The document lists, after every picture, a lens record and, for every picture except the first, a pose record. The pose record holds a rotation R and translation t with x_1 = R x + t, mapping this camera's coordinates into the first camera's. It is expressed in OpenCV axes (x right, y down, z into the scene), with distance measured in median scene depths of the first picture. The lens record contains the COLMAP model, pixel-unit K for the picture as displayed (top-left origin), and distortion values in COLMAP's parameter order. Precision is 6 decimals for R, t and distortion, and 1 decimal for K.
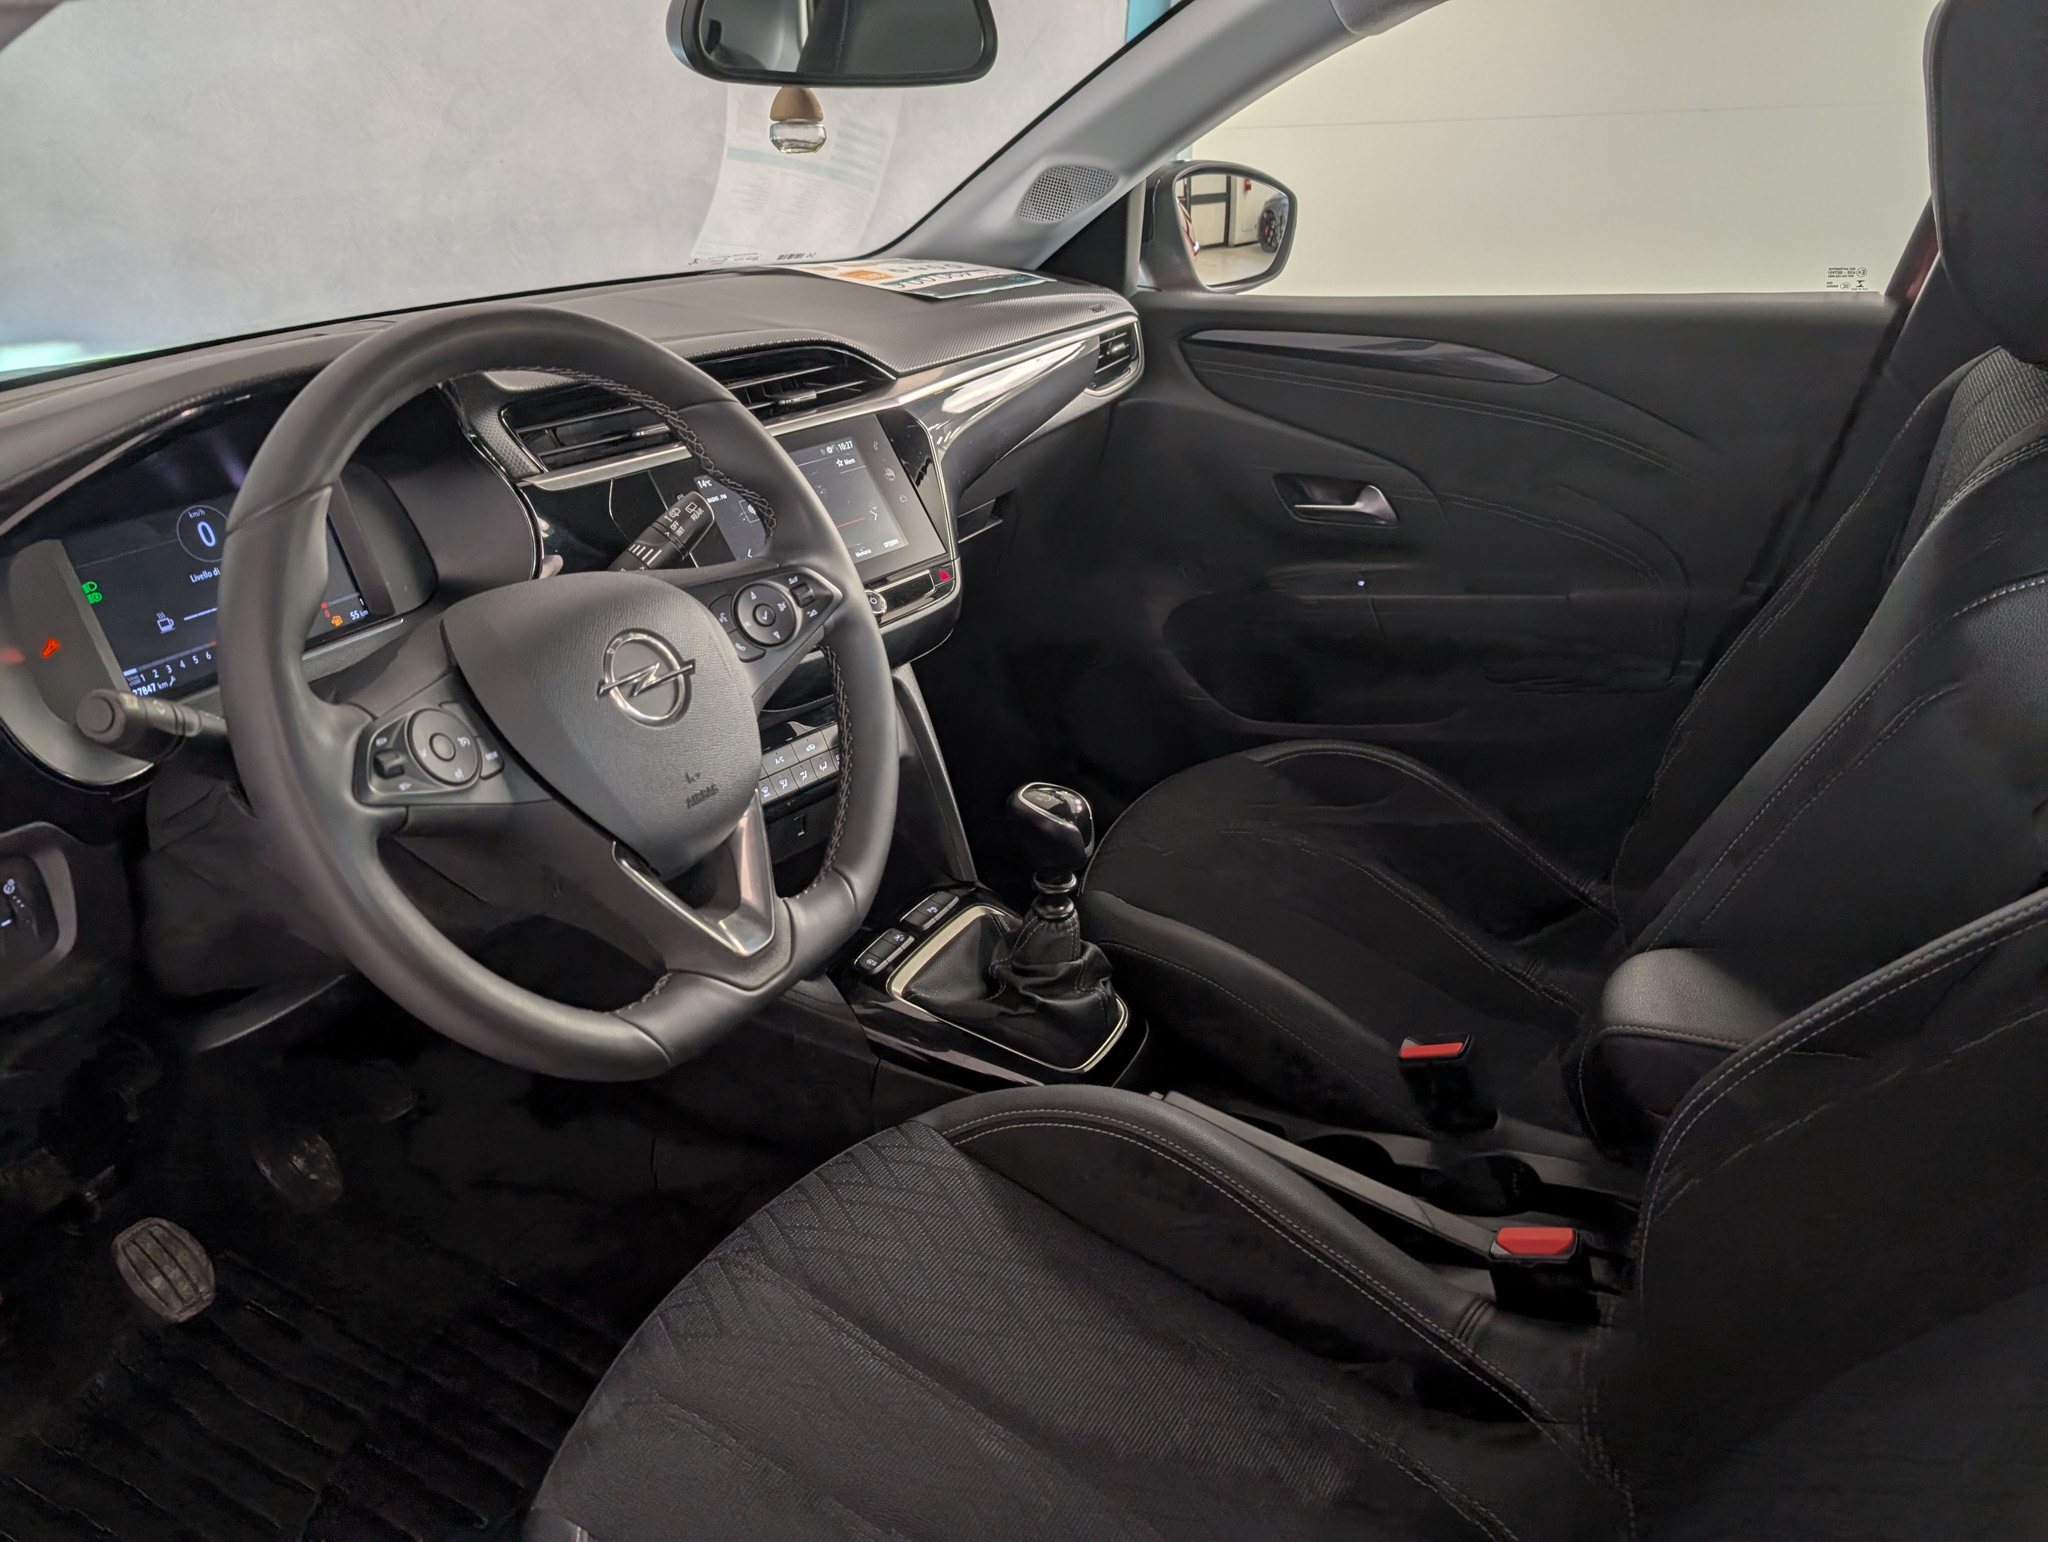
lens RADIAL K [[1473.6, 0, 1032.3], [0, 1473.6, 747.4], [0, 0, 1]] dist [-0.003846, -0.004297]
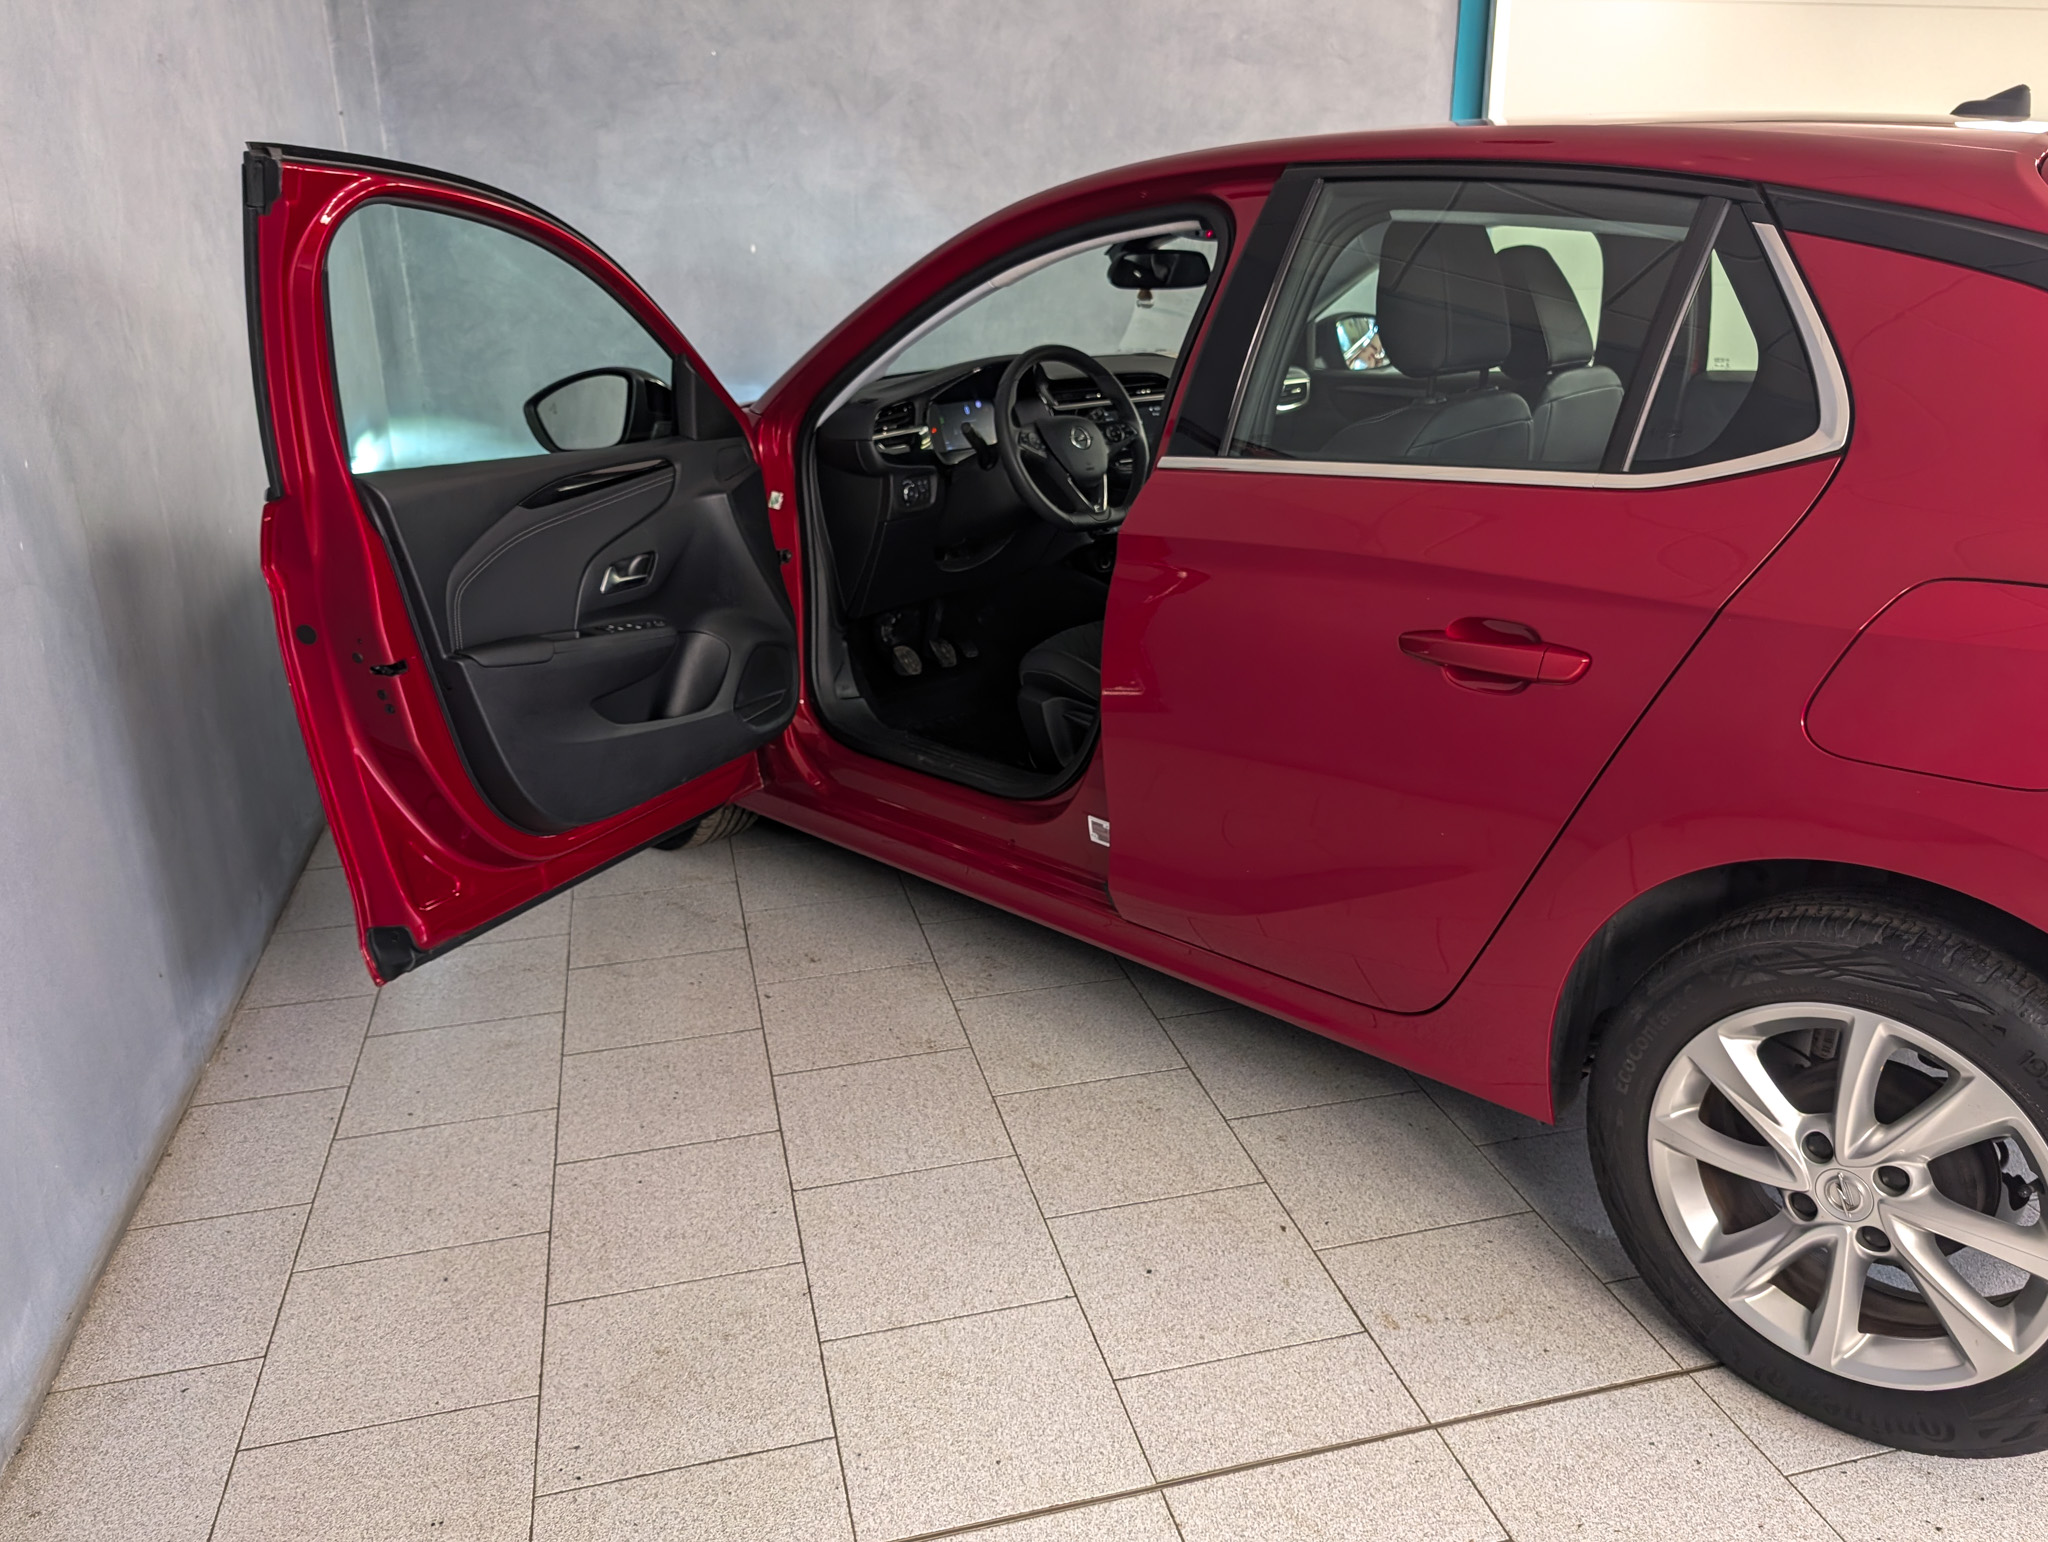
lens RADIAL K [[1622.5, 0, 1097.7], [0, 1622.5, 776.6], [0, 0, 1]] dist [-0.003967, -0.001387]
pose [[0.965574, 0.084923, -0.245874, 0.702859], [-0.107803, 0.990857, -0.081120, 0.911519], [0.236737, 0.104834, 0.965901, -2.348229]]
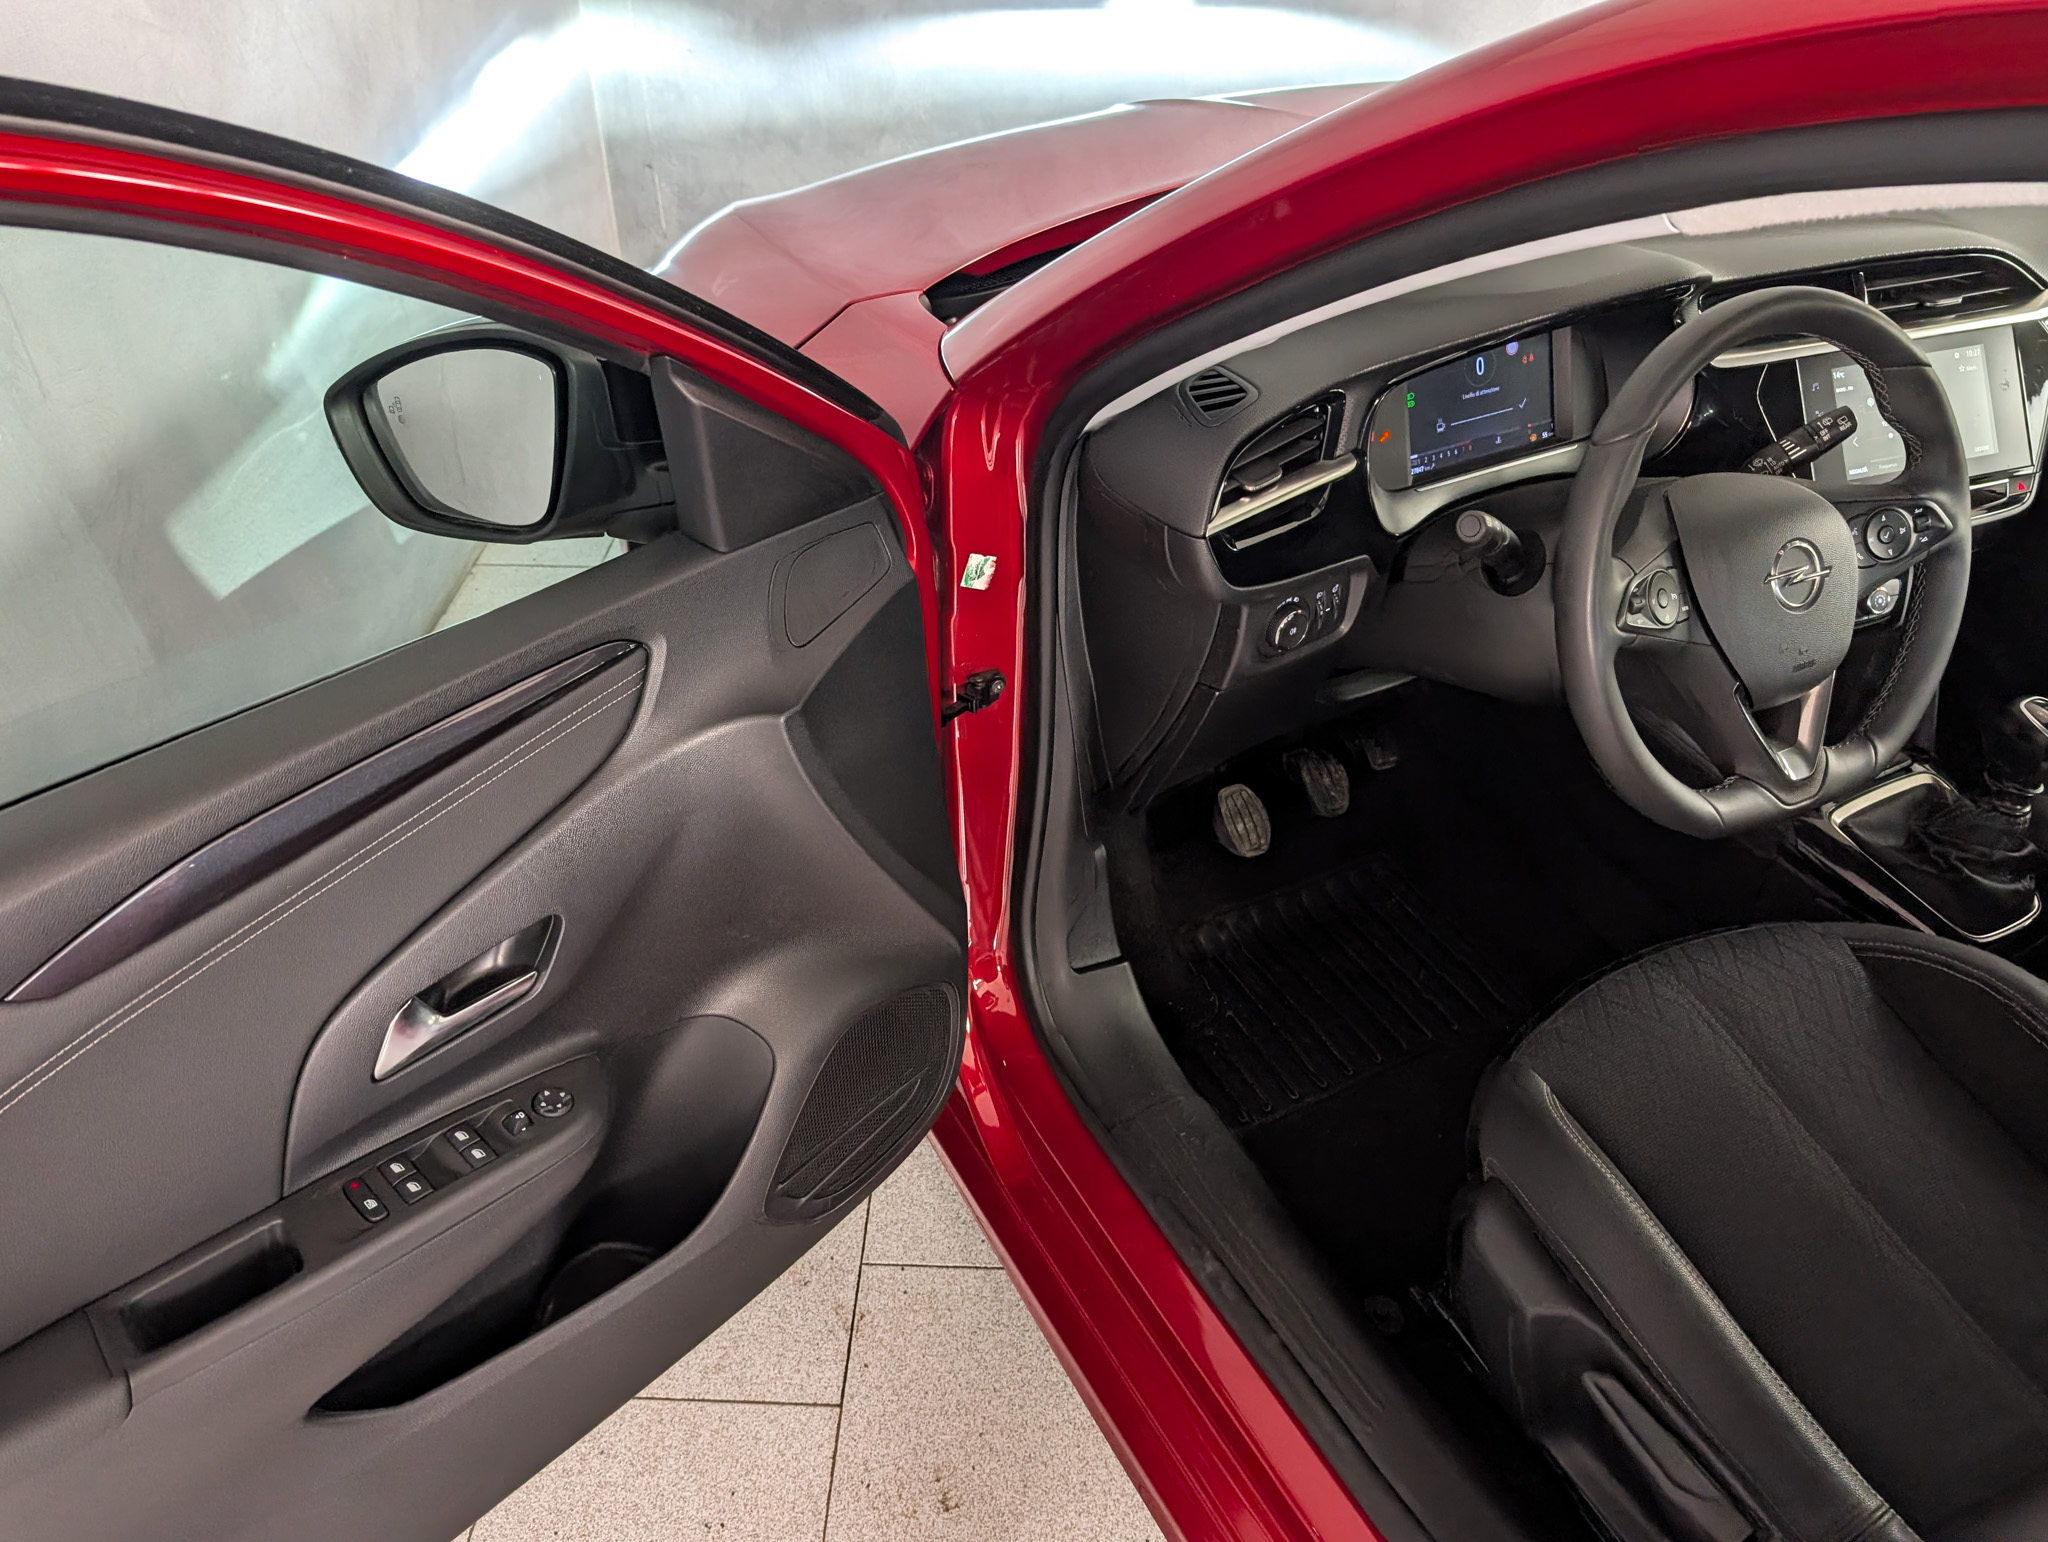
lens RADIAL K [[1558.9, 0, 1010.0], [0, 1558.9, 782.6], [0, 0, 1]] dist [0.019368, -0.010783]
pose [[0.834521, 0.345089, -0.429520, -0.135116], [-0.235675, 0.928220, 0.287863, -0.087739], [0.498028, -0.139001, 0.855948, -0.513755]]
